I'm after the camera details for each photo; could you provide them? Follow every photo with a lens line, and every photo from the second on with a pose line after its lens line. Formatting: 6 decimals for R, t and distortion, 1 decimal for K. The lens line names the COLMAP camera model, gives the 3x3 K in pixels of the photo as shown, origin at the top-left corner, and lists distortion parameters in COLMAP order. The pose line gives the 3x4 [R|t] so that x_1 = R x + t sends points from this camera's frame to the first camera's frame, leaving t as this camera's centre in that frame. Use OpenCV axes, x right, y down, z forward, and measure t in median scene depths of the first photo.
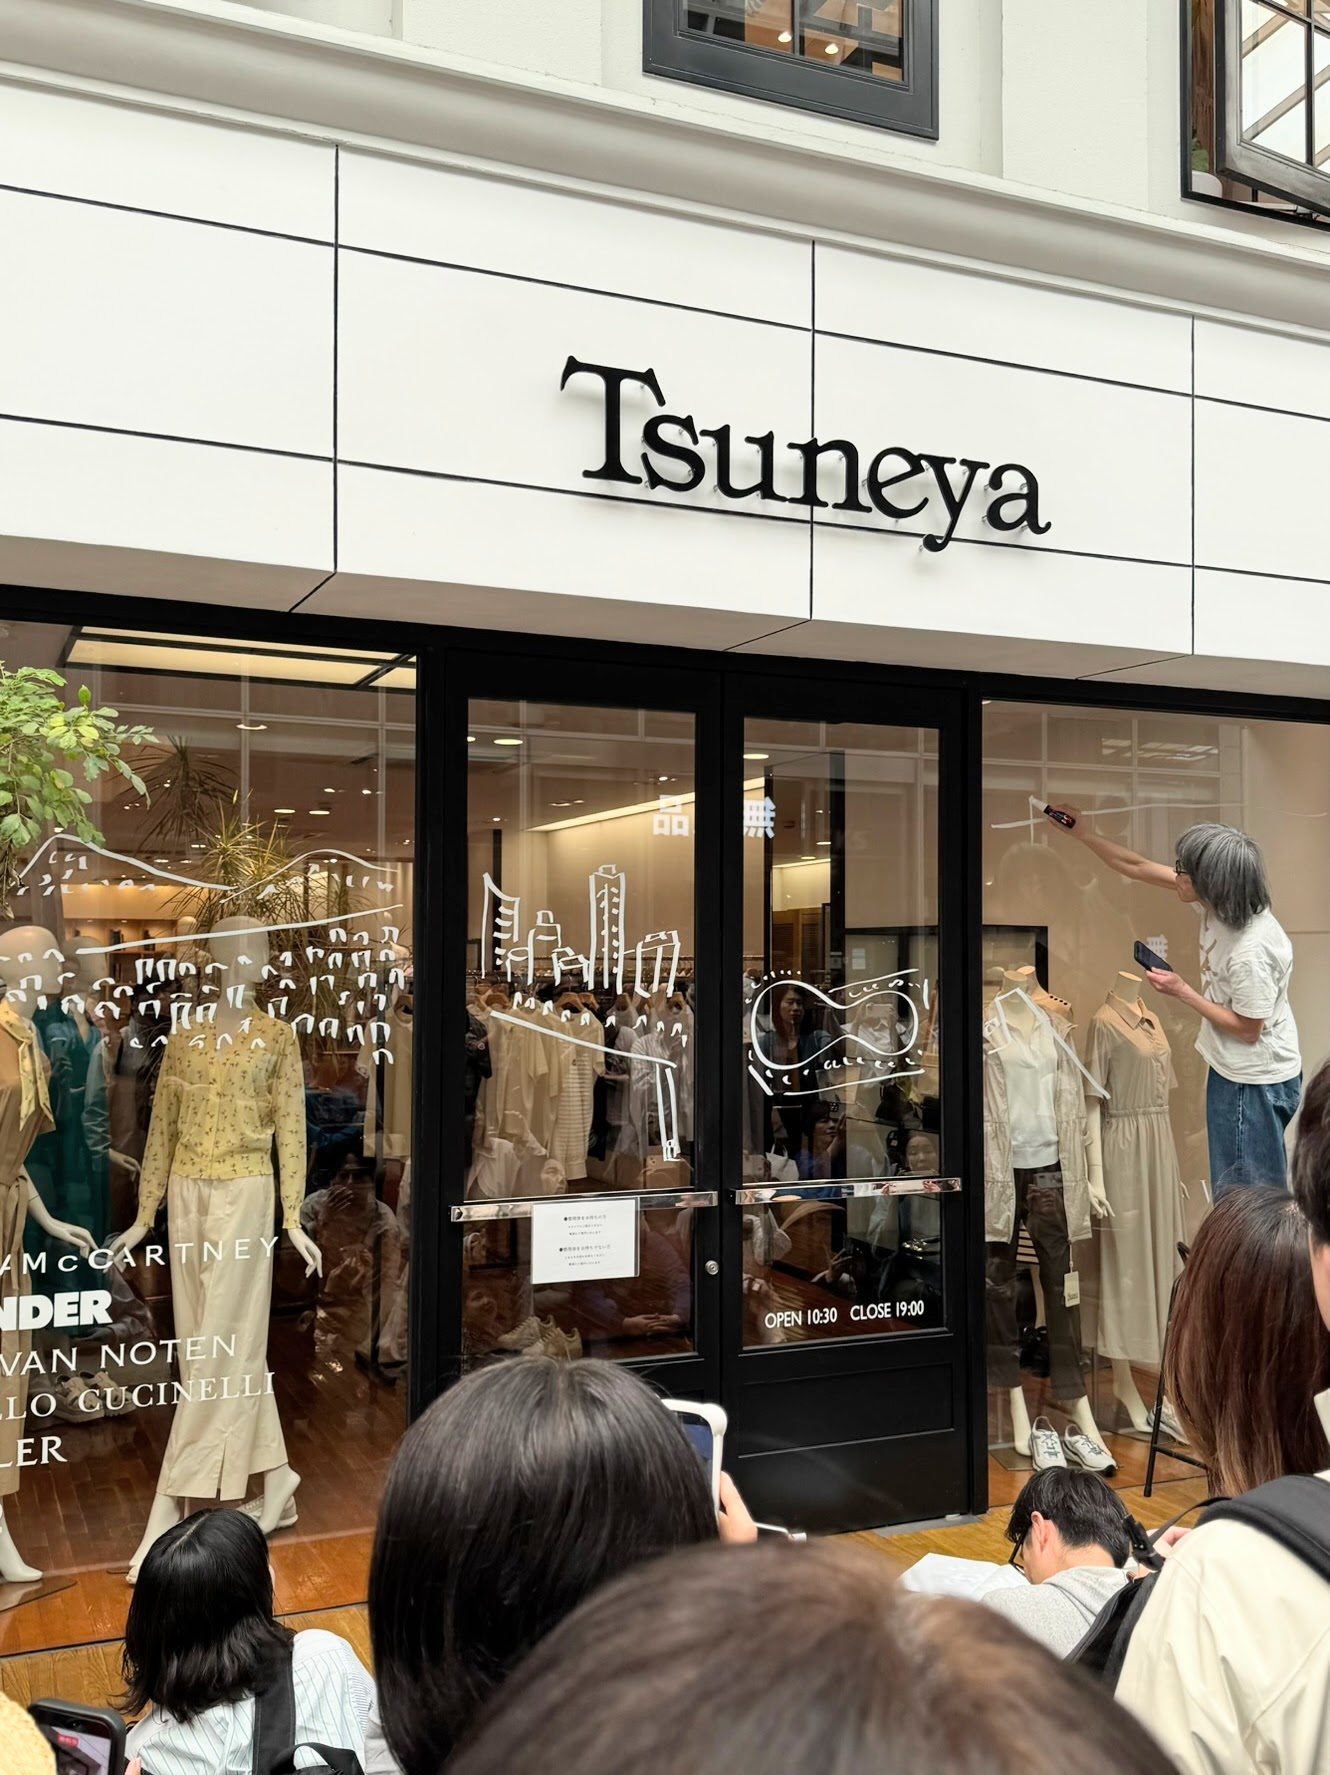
lens RADIAL K [[1734.5, 0, 664.7], [0, 1734.5, 889.9], [0, 0, 1]] dist [0.035290, 0.000000]
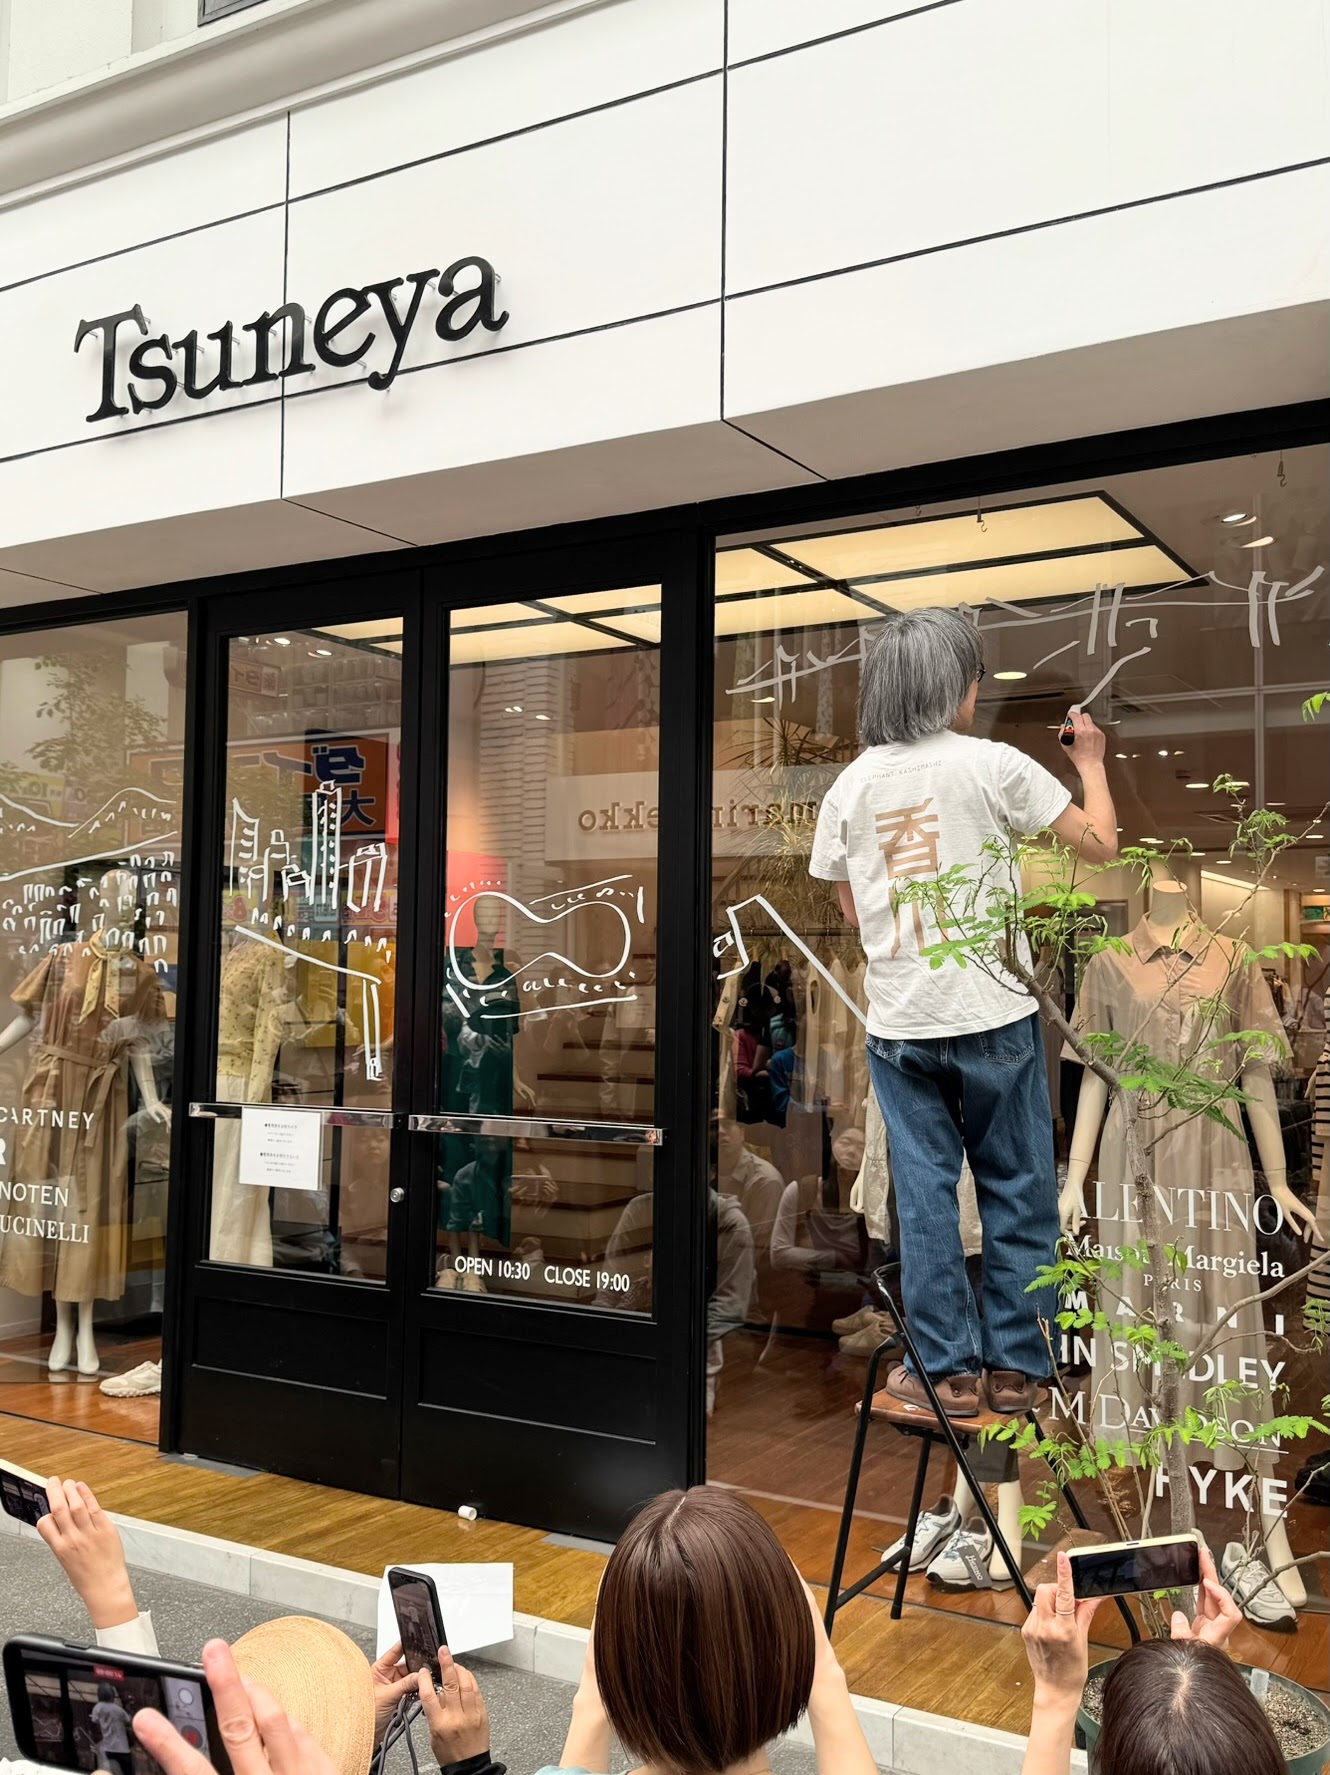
lens RADIAL K [[1734.5, 0, 664.8], [0, 1734.5, 881.2], [0, 0, 1]] dist [0.035290, 0.000000]
pose [[0.568616, -0.049711, -0.821100, 0.942718], [0.021747, 0.998732, -0.045405, 0.097562], [0.822316, 0.007961, 0.568976, 0.608844]]
